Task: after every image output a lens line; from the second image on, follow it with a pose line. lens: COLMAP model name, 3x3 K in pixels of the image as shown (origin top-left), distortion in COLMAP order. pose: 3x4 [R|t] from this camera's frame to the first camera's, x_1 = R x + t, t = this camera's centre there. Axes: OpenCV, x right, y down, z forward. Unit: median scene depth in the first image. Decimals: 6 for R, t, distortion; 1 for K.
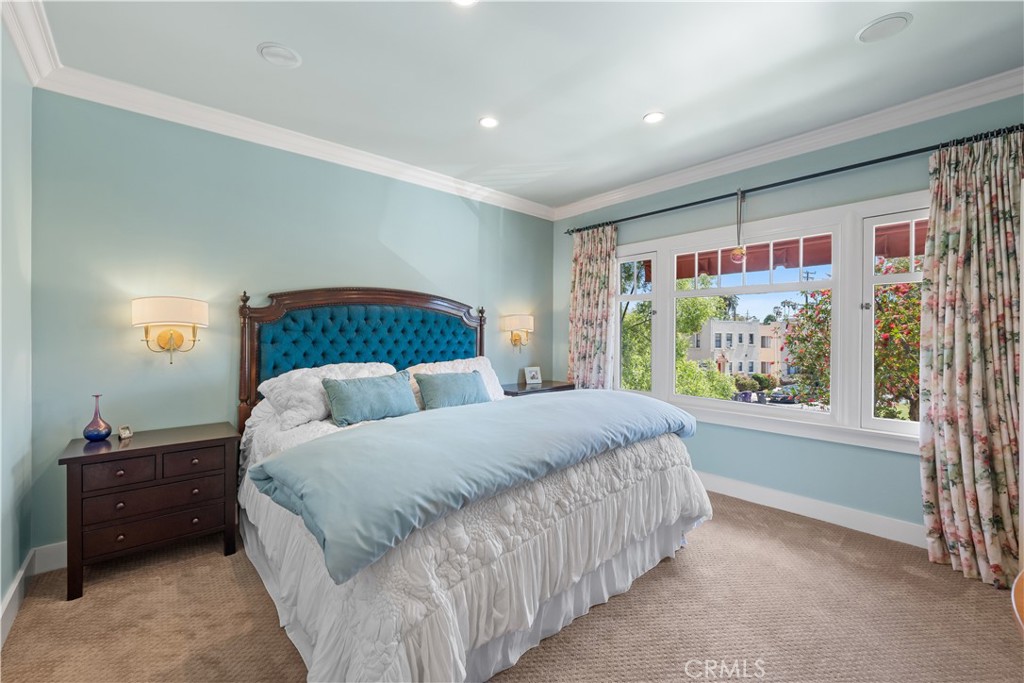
lens RADIAL K [[431.7, 0, 512.0], [0, 431.7, 341.5], [0, 0, 1]] dist [0.000301, 0.000079]
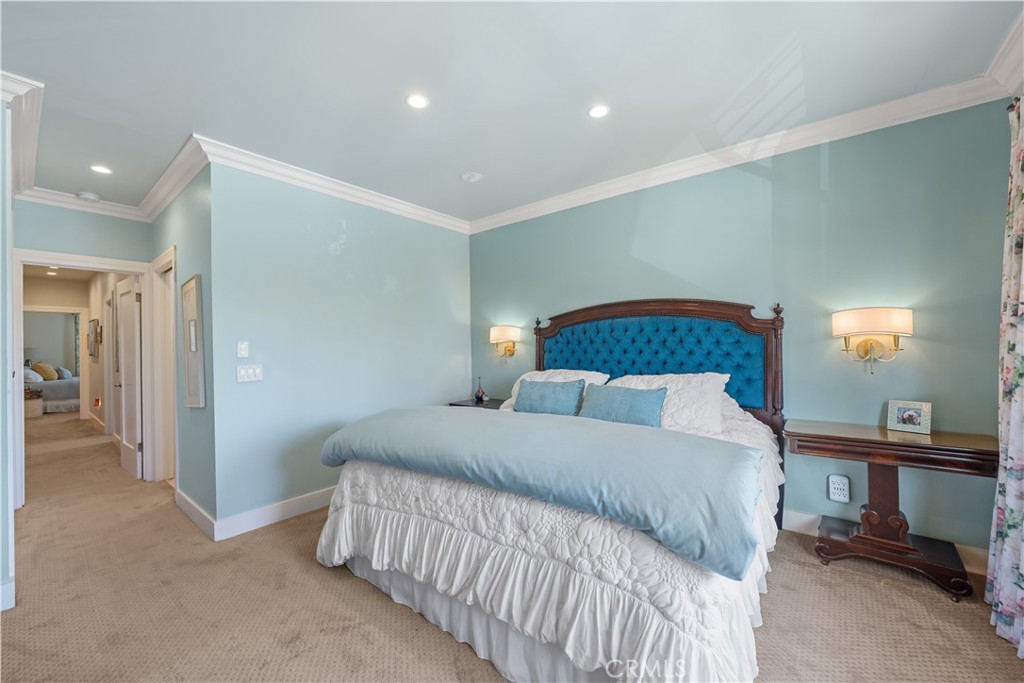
lens RADIAL K [[398.5, 0, 511.3], [0, 398.5, 349.7], [0, 0, 1]] dist [0.000052, 0.000035]
pose [[0.170785, 0.002845, -0.985304, 0.638940], [-0.002822, 0.999993, 0.002398, -0.006917], [0.985304, 0.002371, 0.170792, 0.590542]]
